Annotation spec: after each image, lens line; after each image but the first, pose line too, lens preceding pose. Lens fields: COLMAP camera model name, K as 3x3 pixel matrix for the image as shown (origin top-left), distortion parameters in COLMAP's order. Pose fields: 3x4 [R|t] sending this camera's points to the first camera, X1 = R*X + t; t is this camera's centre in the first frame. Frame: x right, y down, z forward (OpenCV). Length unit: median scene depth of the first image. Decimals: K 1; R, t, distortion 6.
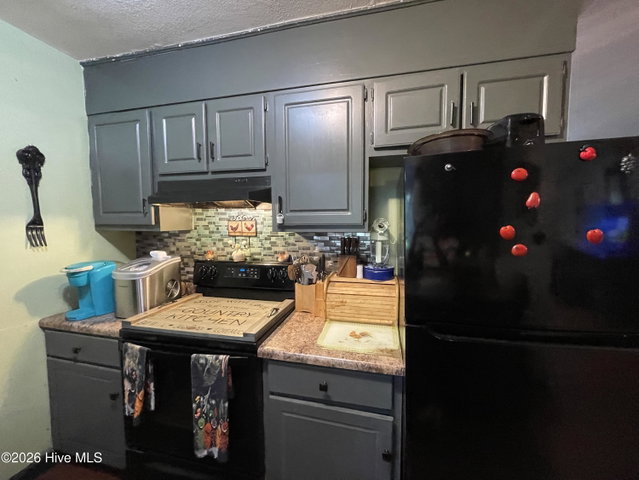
lens RADIAL K [[259.4, 0, 318.3], [0, 259.4, 238.8], [0, 0, 1]] dist [-0.003376, 0.000102]
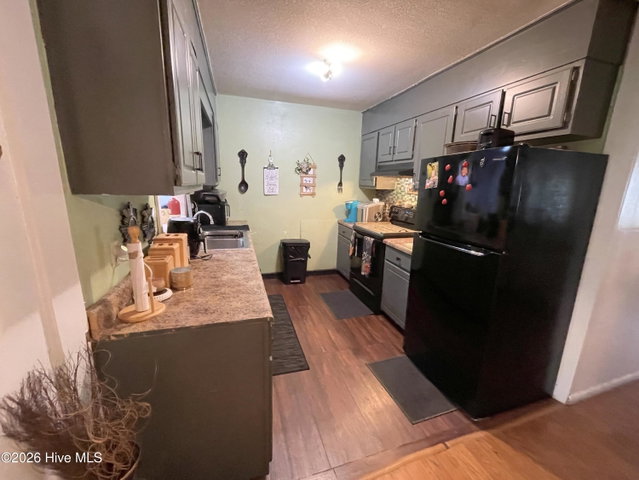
lens RADIAL K [[259.4, 0, 322.1], [0, 259.4, 237.6], [0, 0, 1]] dist [-0.003376, 0.000102]
pose [[0.518336, 0.199210, -0.831651, 1.135339], [-0.087260, 0.979734, 0.180296, 0.019289], [0.850714, -0.020884, 0.525214, -0.577060]]
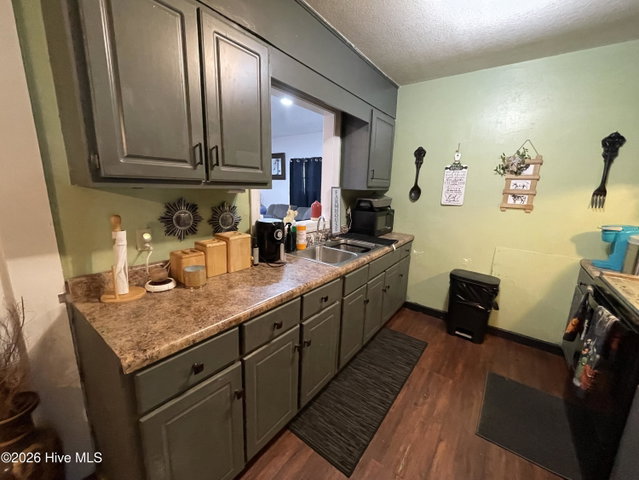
lens RADIAL K [[259.4, 0, 320.7], [0, 259.4, 240.3], [0, 0, 1]] dist [-0.003376, 0.000102]
pose [[-0.391118, 0.184052, -0.901749, 0.762853], [-0.086362, 0.968136, 0.235060, -0.000379], [0.916280, 0.169813, -0.362760, 0.170401]]
